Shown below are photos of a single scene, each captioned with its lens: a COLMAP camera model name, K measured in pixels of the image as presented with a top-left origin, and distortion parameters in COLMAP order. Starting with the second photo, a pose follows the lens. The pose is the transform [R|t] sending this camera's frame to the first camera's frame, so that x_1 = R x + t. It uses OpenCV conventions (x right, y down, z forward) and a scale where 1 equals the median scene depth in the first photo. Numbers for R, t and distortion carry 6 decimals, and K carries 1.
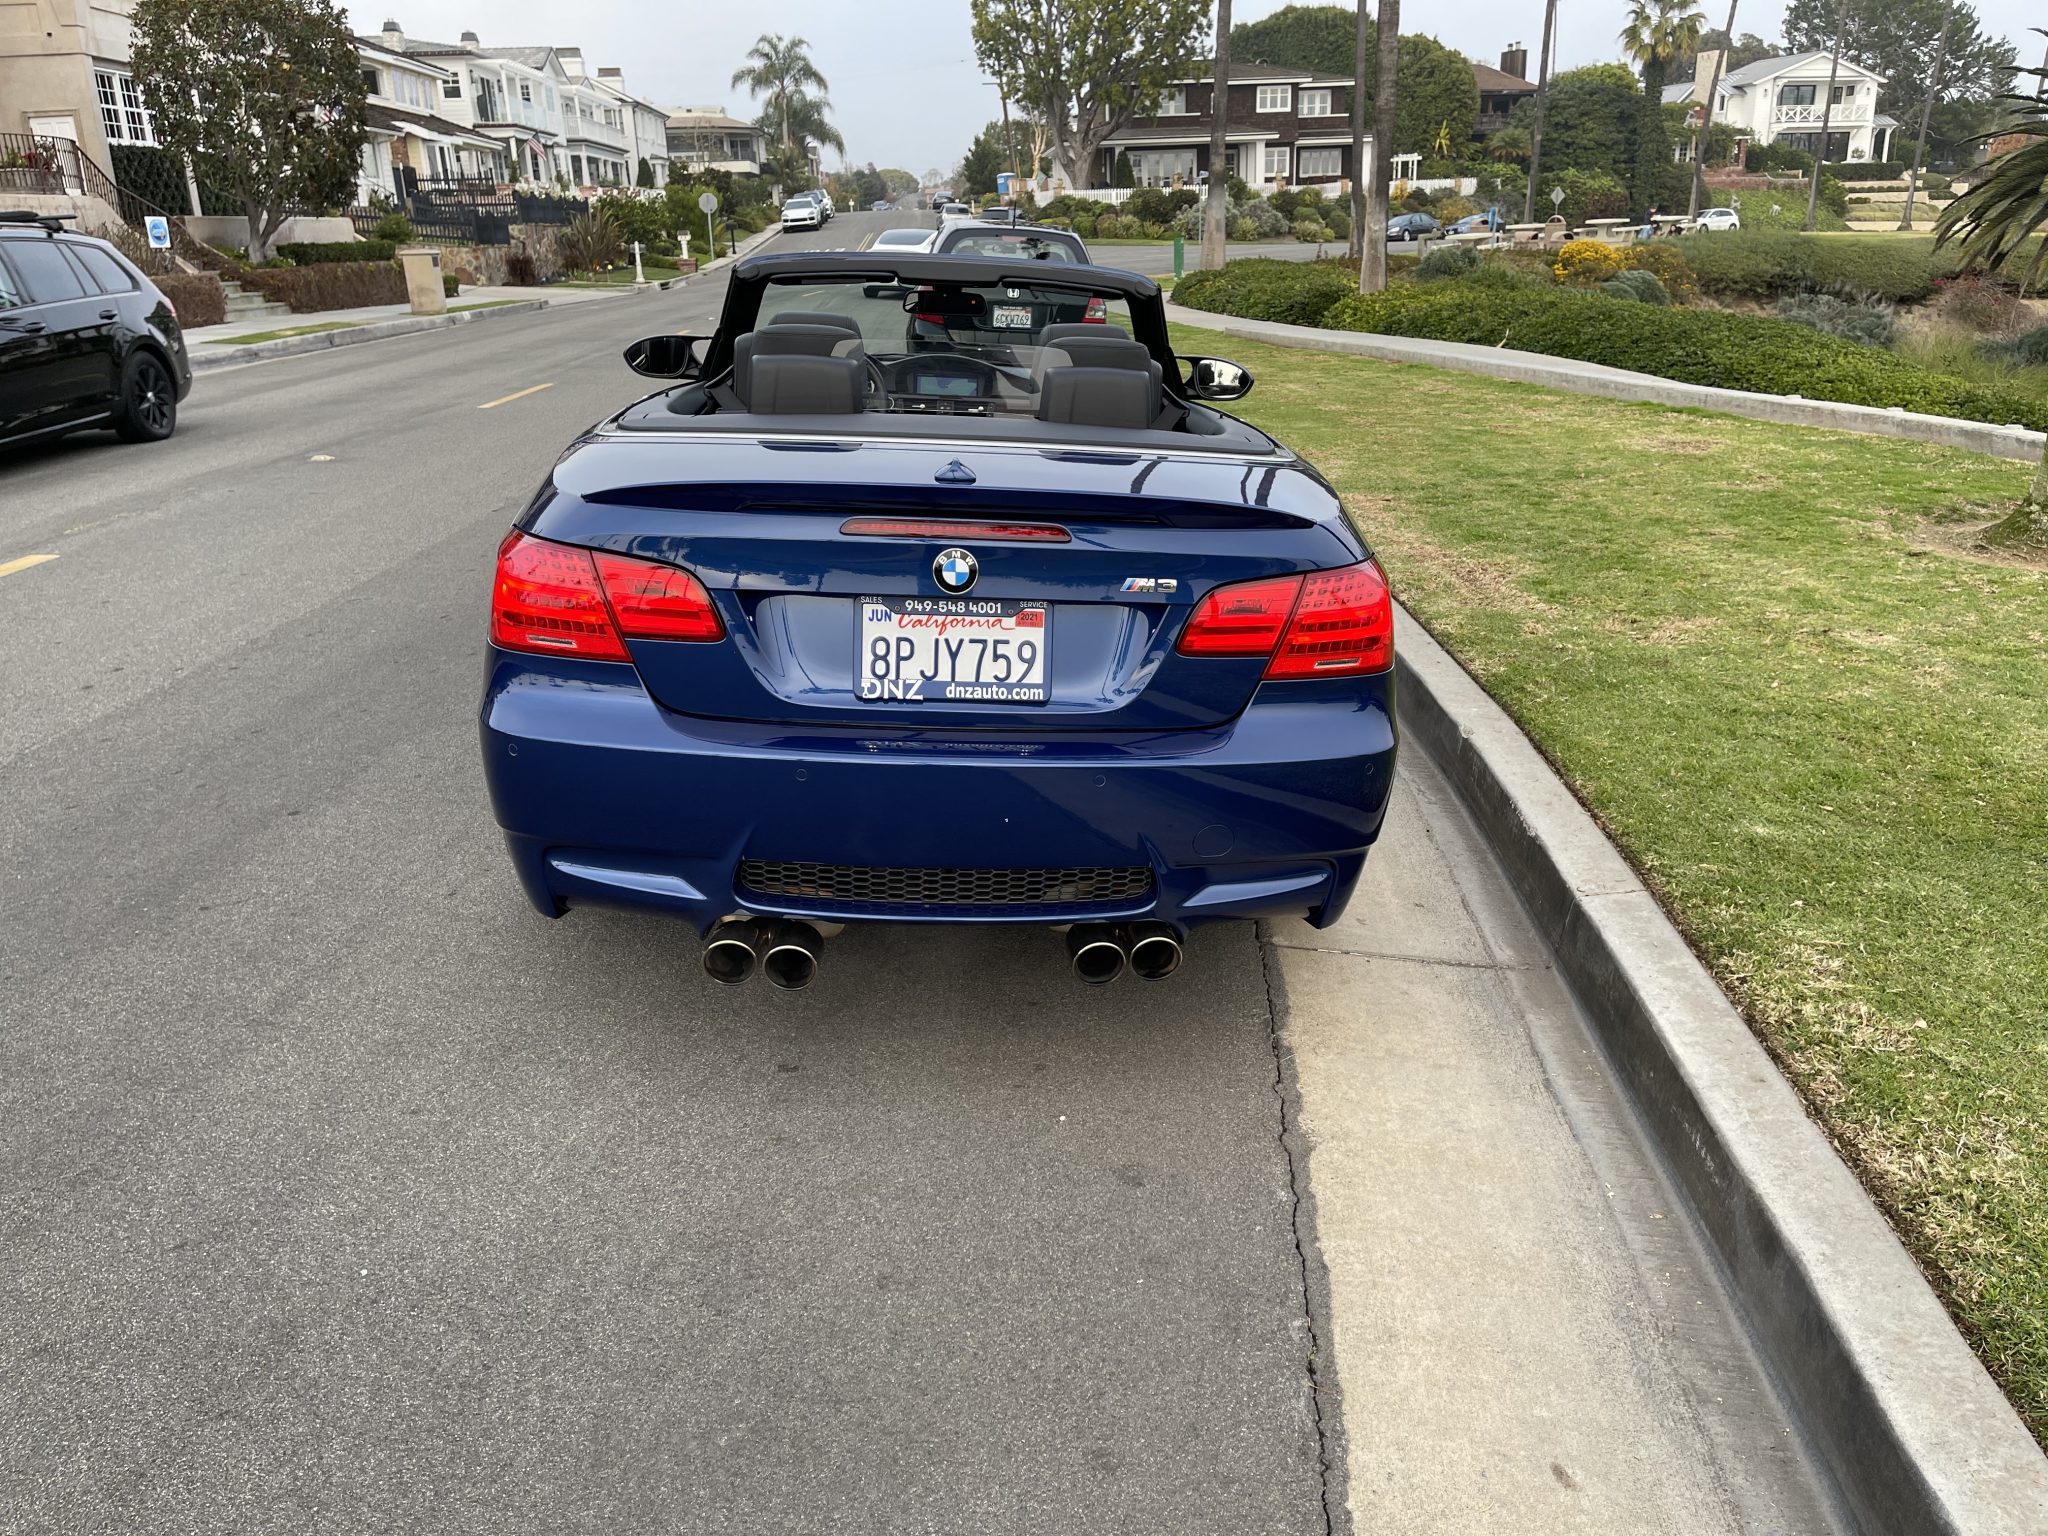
lens RADIAL K [[1547.3, 0, 1049.3], [0, 1547.3, 767.3], [0, 0, 1]] dist [0.081724, -0.101603]
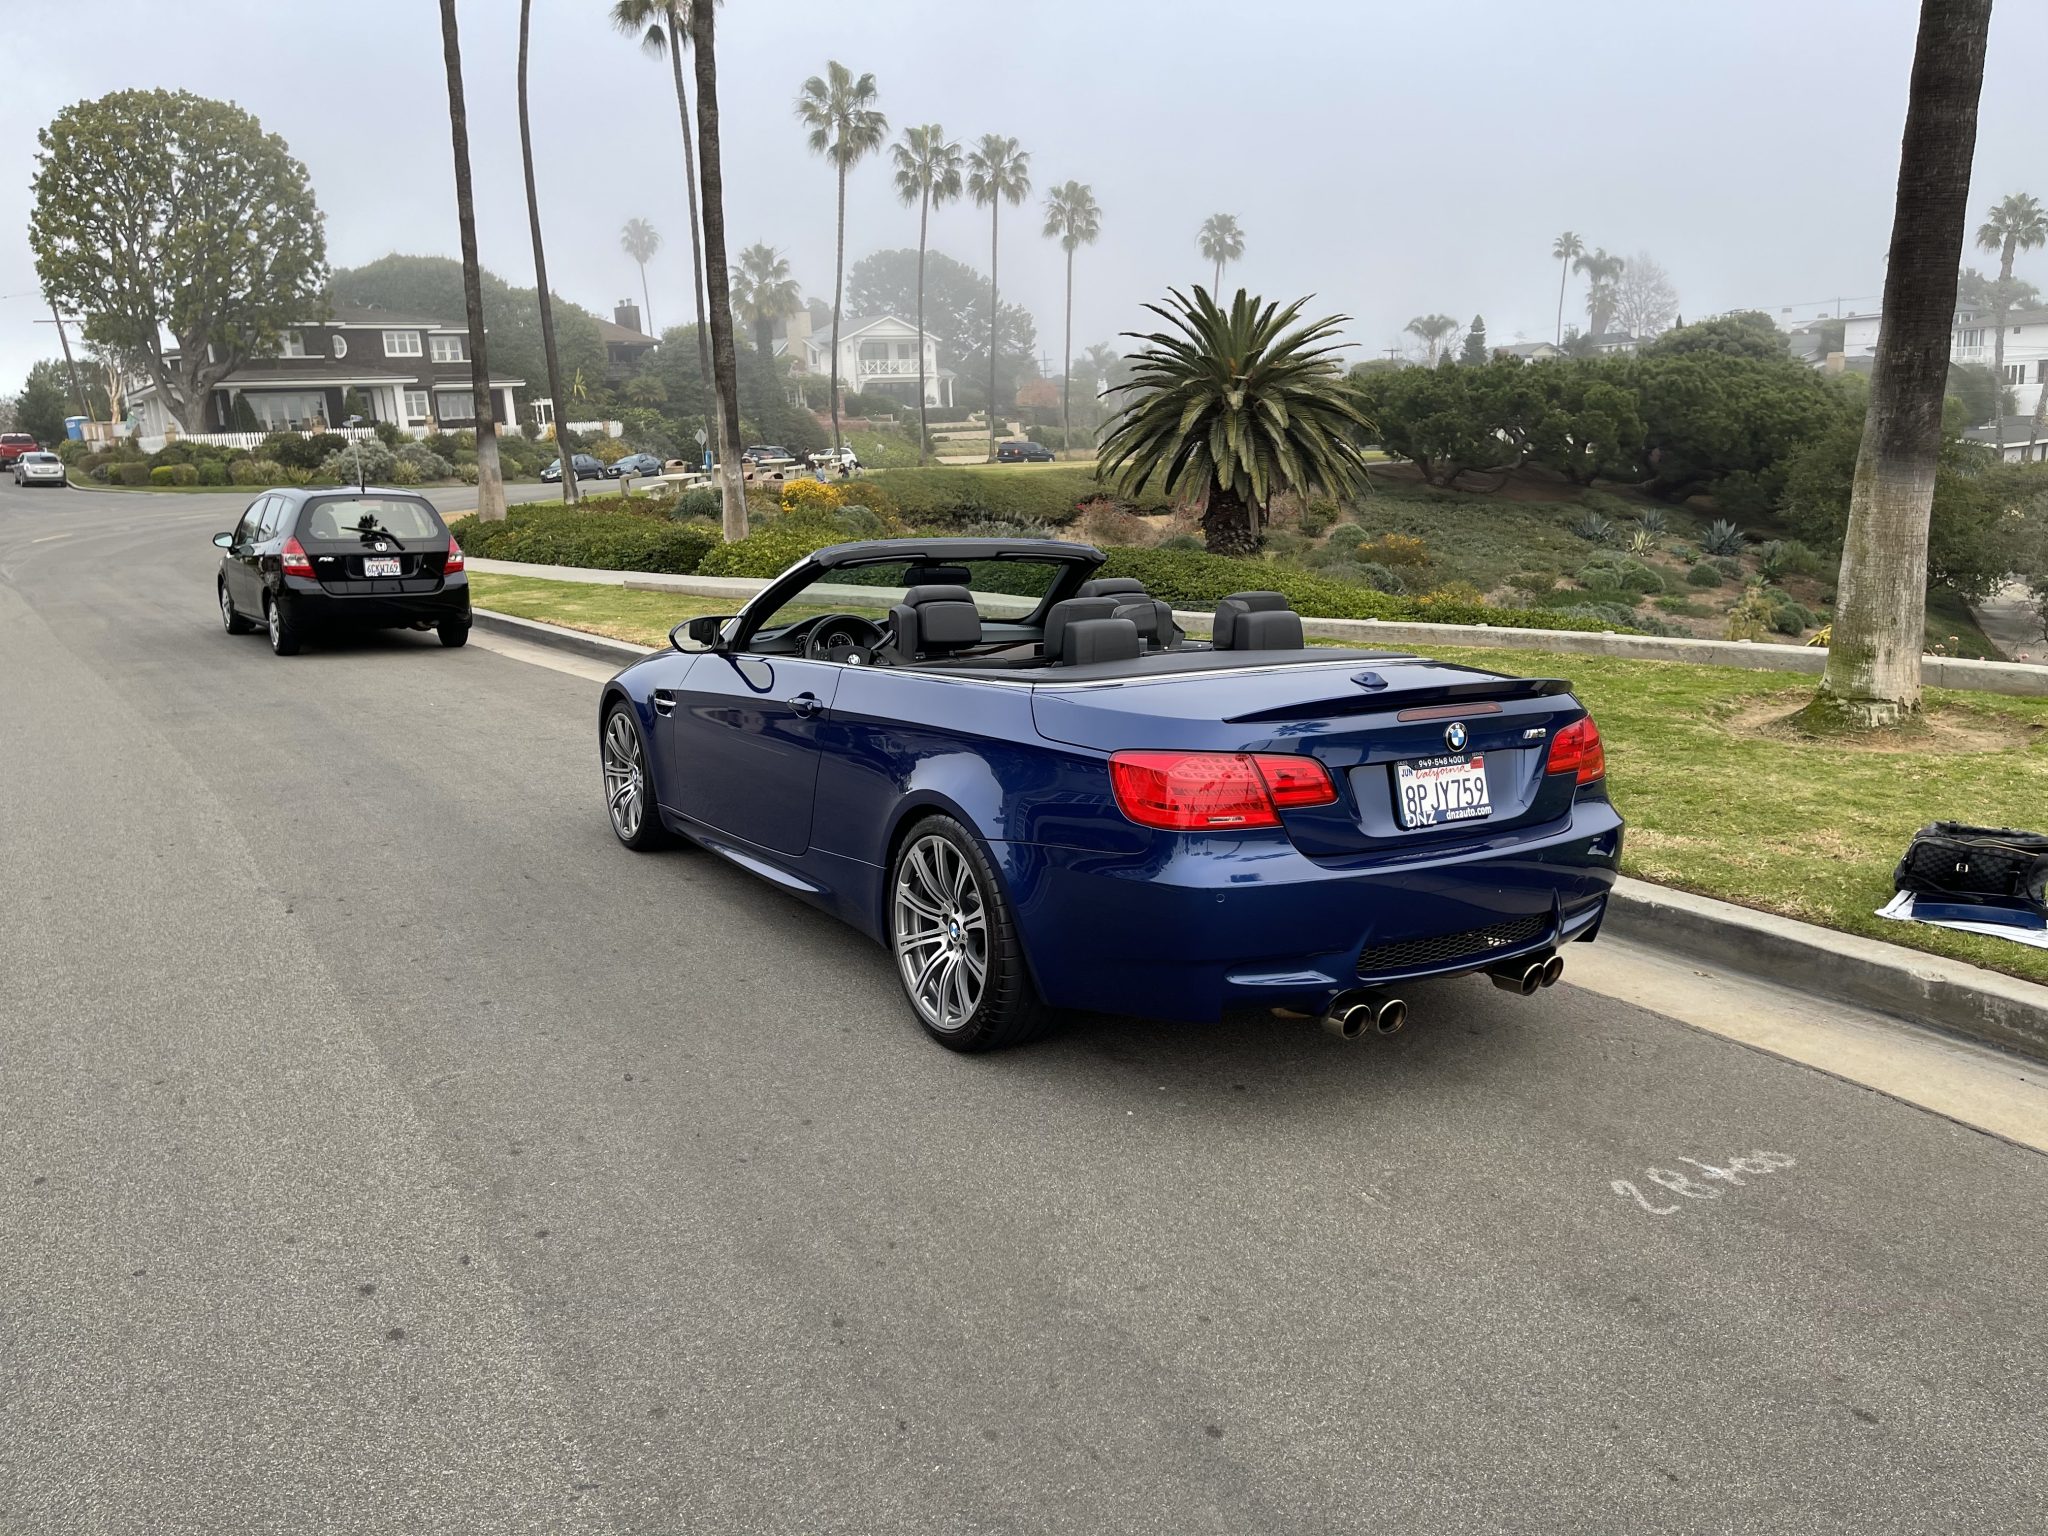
lens RADIAL K [[1550.6, 0, 1036.0], [0, 1550.6, 774.0], [0, 0, 1]] dist [0.080950, -0.100841]
pose [[0.858070, -0.123485, 0.498465, -1.066300], [0.189418, 0.978322, -0.083709, -0.033155], [-0.477323, 0.166246, 0.862859, -0.136588]]
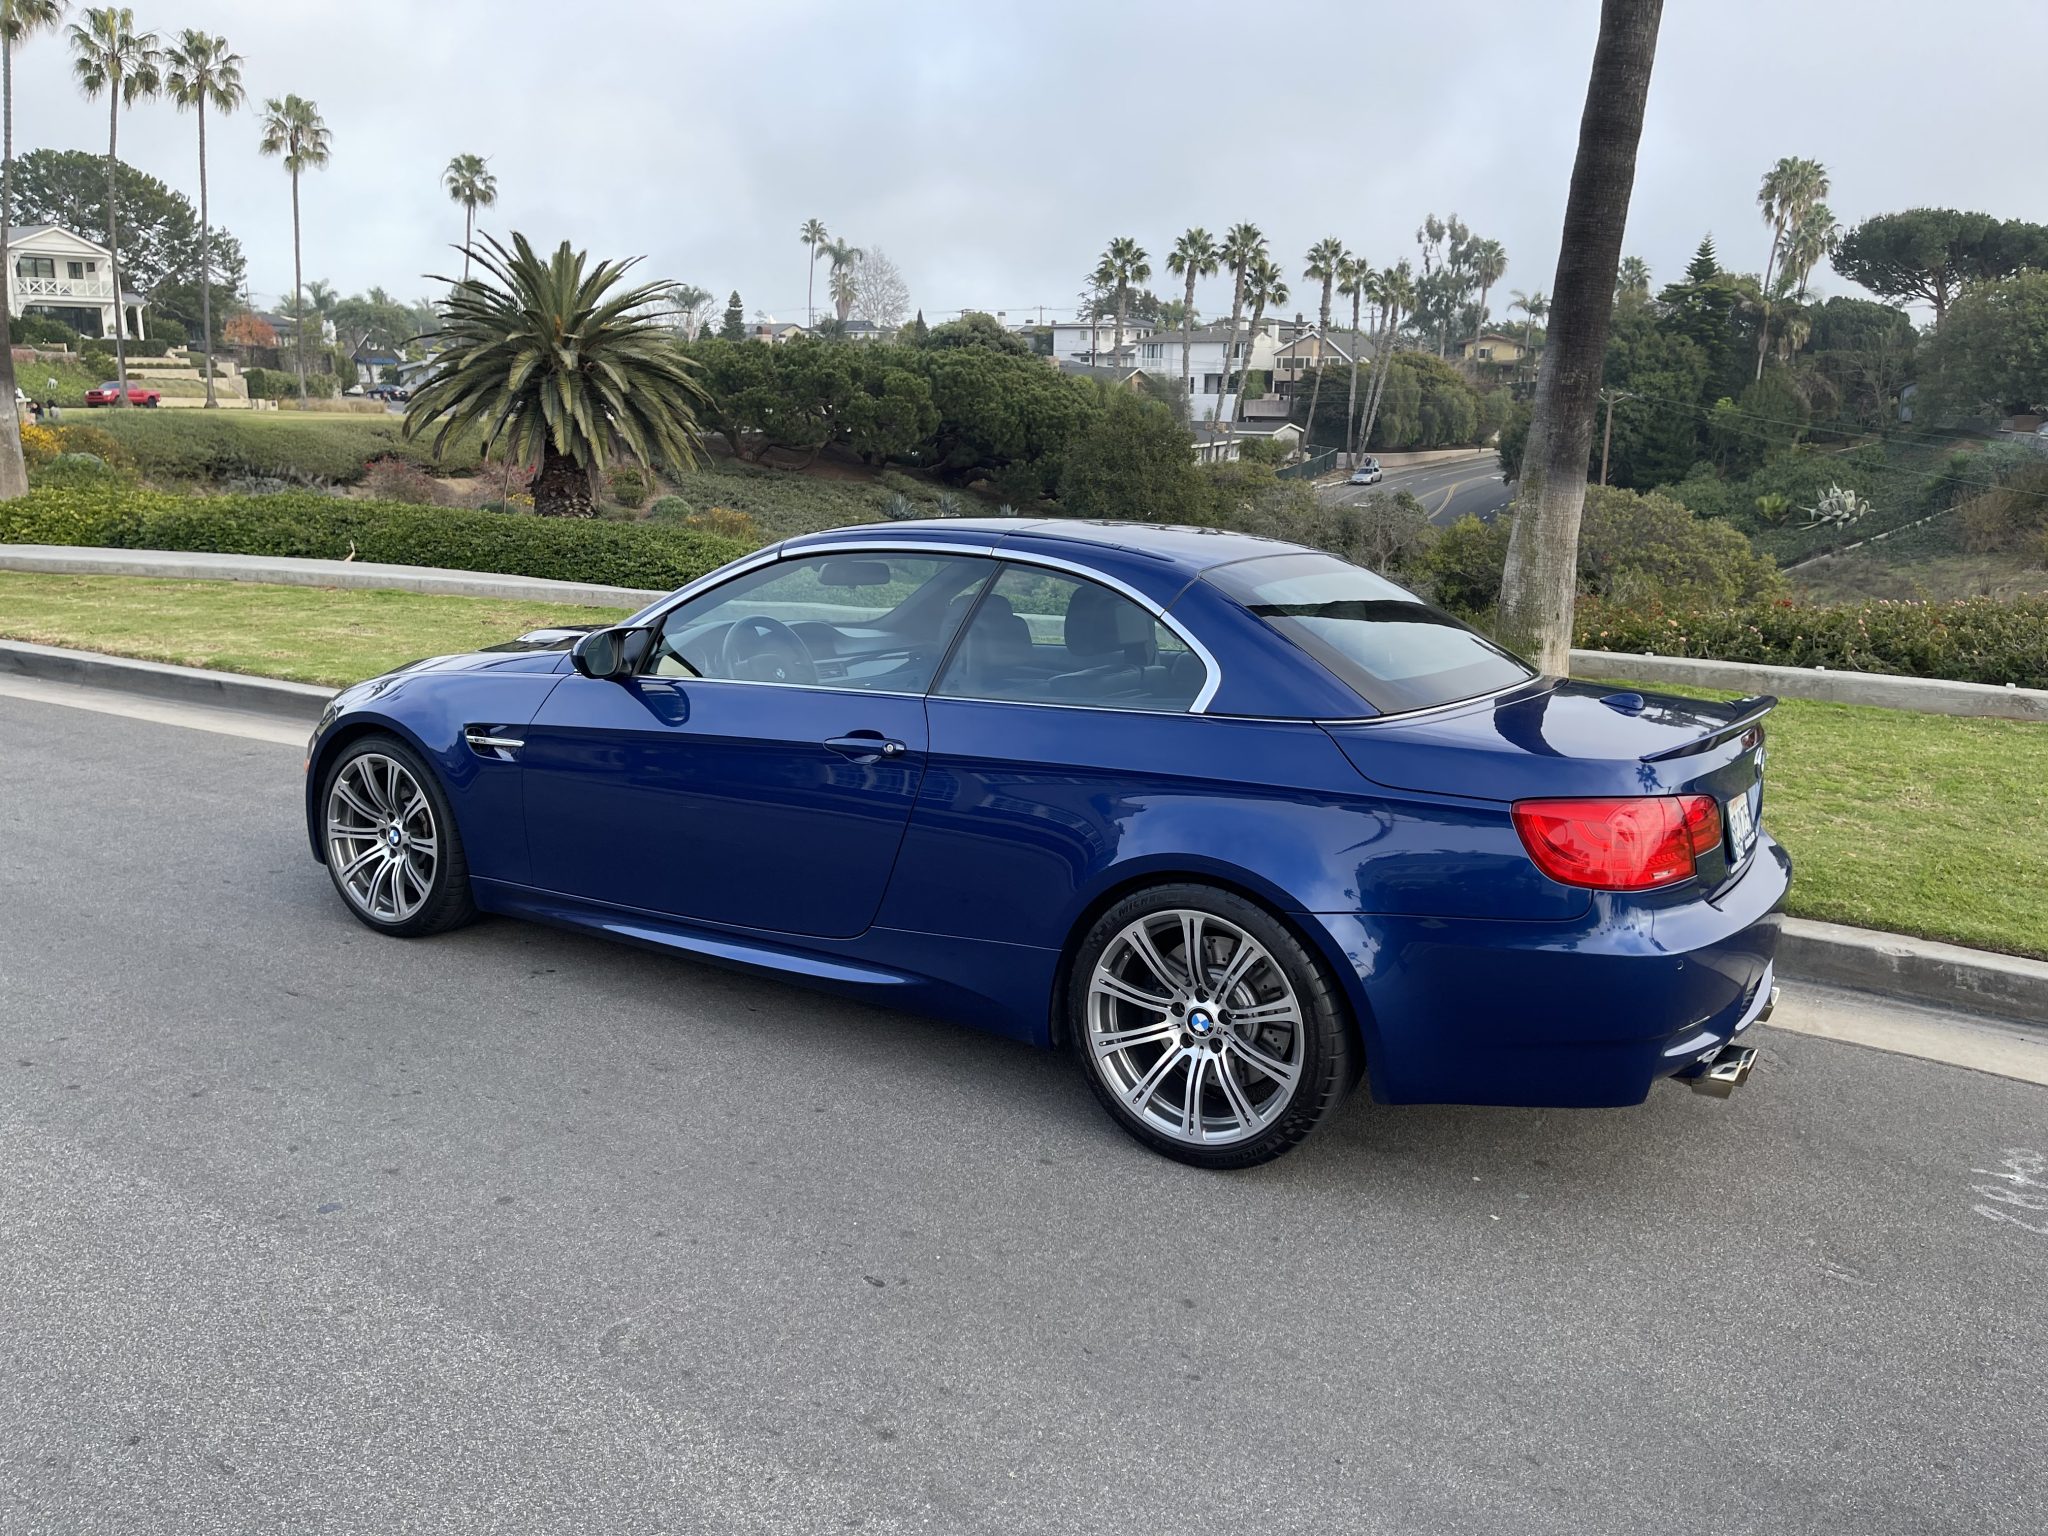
lens RADIAL K [[1547.3, 0, 1031.6], [0, 1547.3, 770.7], [0, 0, 1]] dist [0.081724, -0.101603]
pose [[0.537224, -0.168973, 0.826340, -1.471007], [0.248590, 0.967928, 0.036311, -0.305042], [-0.805973, 0.185913, 0.561999, 0.625721]]
